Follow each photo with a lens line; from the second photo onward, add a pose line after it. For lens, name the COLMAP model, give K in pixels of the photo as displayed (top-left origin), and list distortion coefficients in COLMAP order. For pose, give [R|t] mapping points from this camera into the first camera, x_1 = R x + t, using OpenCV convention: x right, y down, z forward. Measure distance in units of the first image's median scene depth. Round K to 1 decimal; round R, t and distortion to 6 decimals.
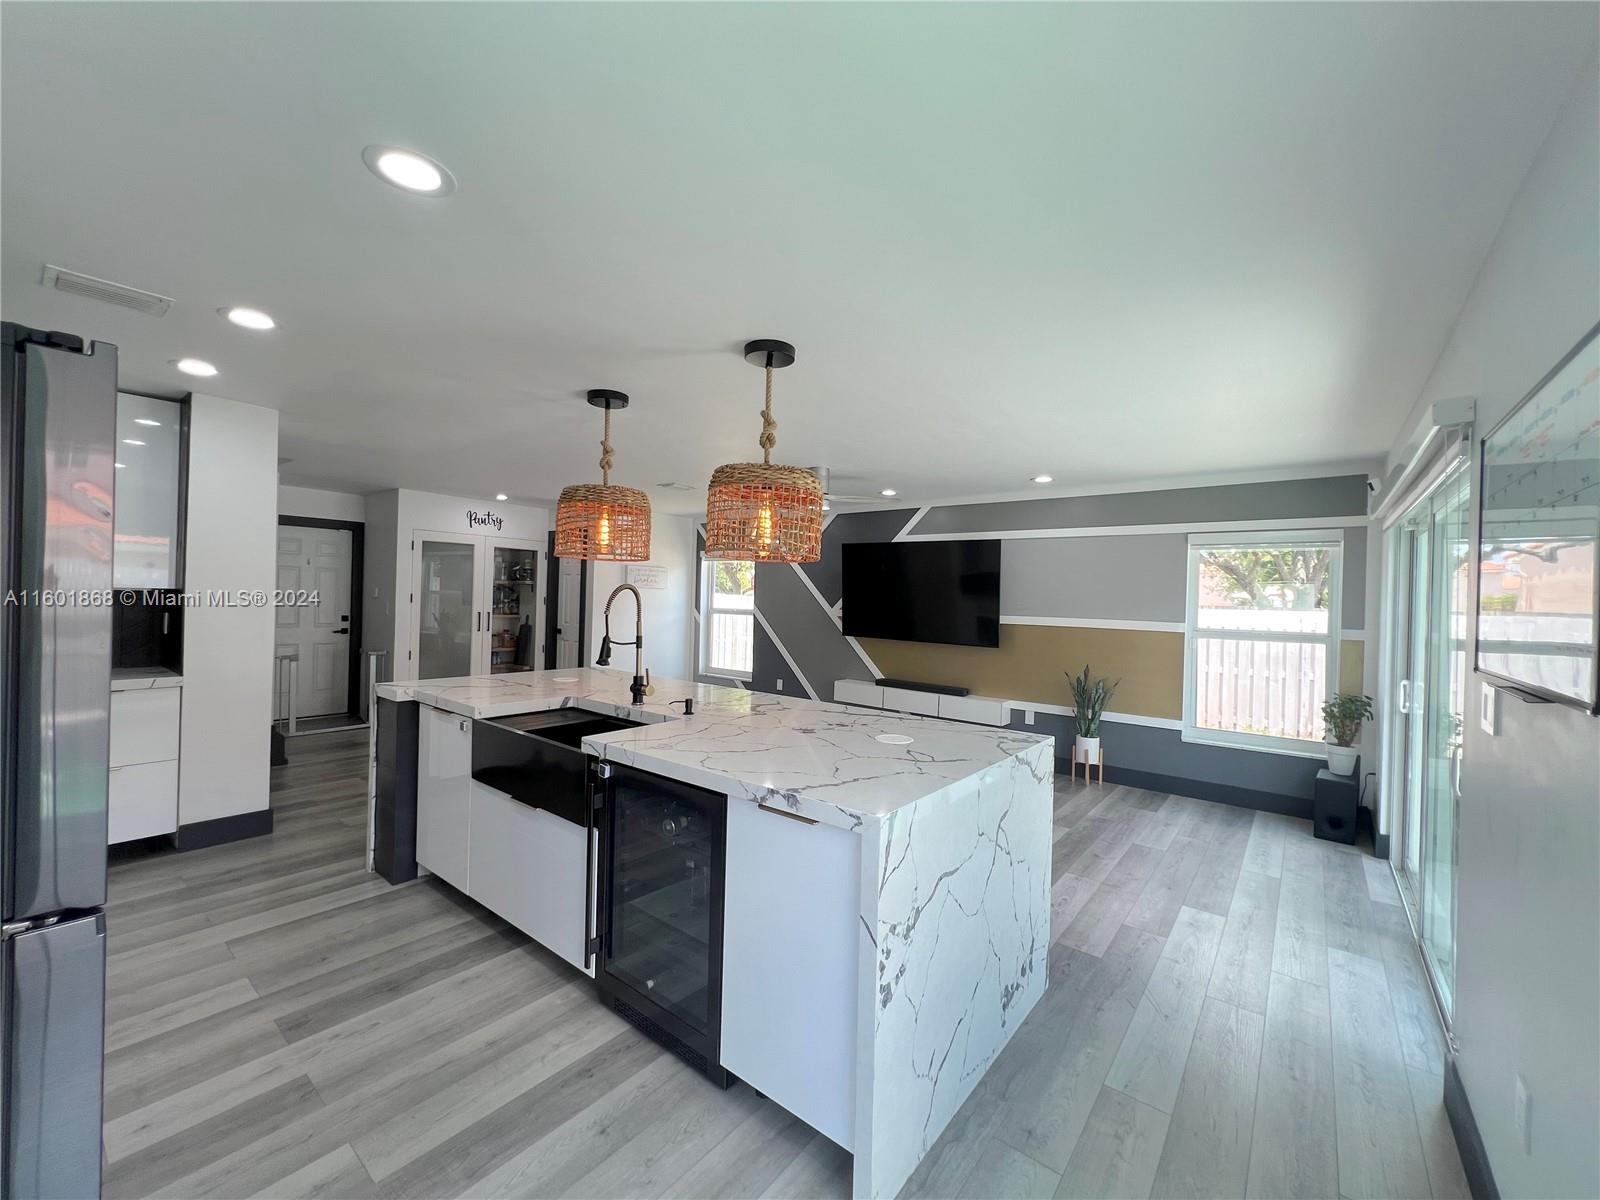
lens RADIAL K [[641.5, 0, 800.0], [0, 641.5, 600.0], [0, 0, 1]] dist [0.000091, -0.000001]
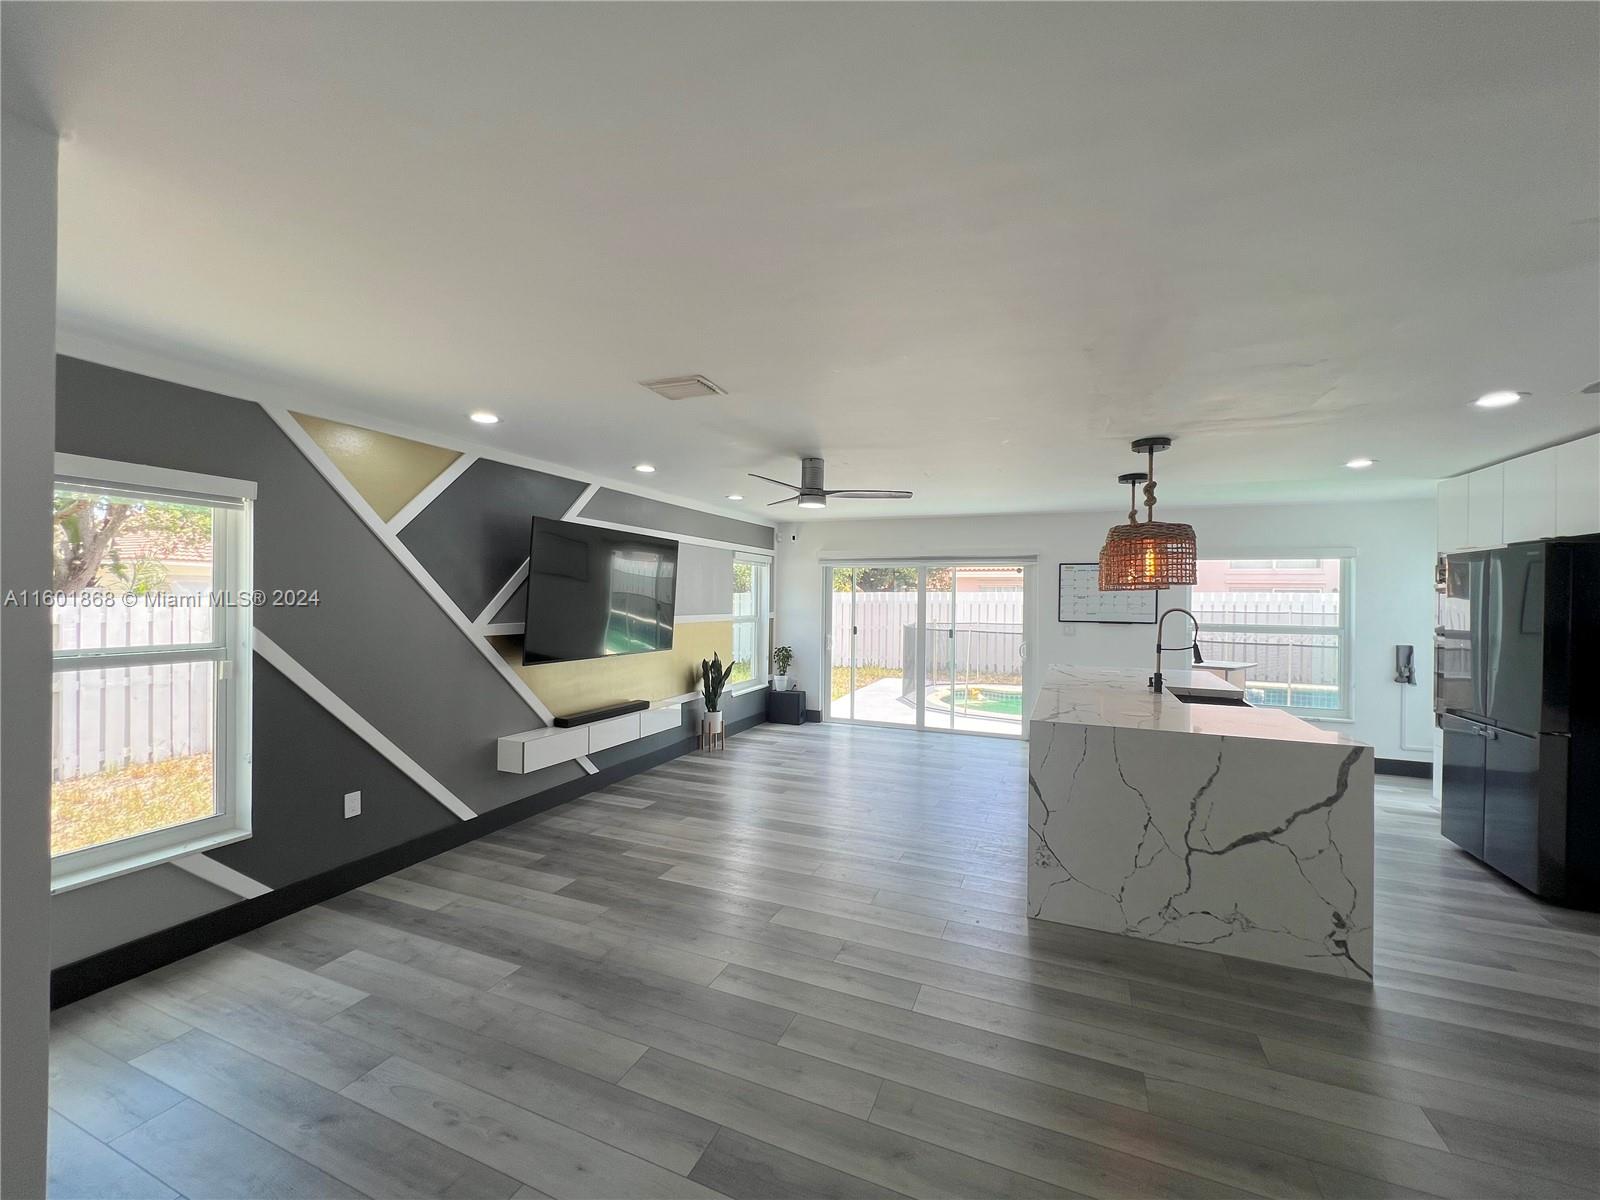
lens RADIAL K [[637.2, 0, 800.0], [0, 637.2, 600.0], [0, 0, 1]] dist [0.000216, -0.000008]
pose [[-0.278829, -0.024261, 0.960034, -0.586565], [-0.005974, 0.999705, 0.023529, -0.021613], [-0.960322, 0.000826, -0.278892, 0.907141]]
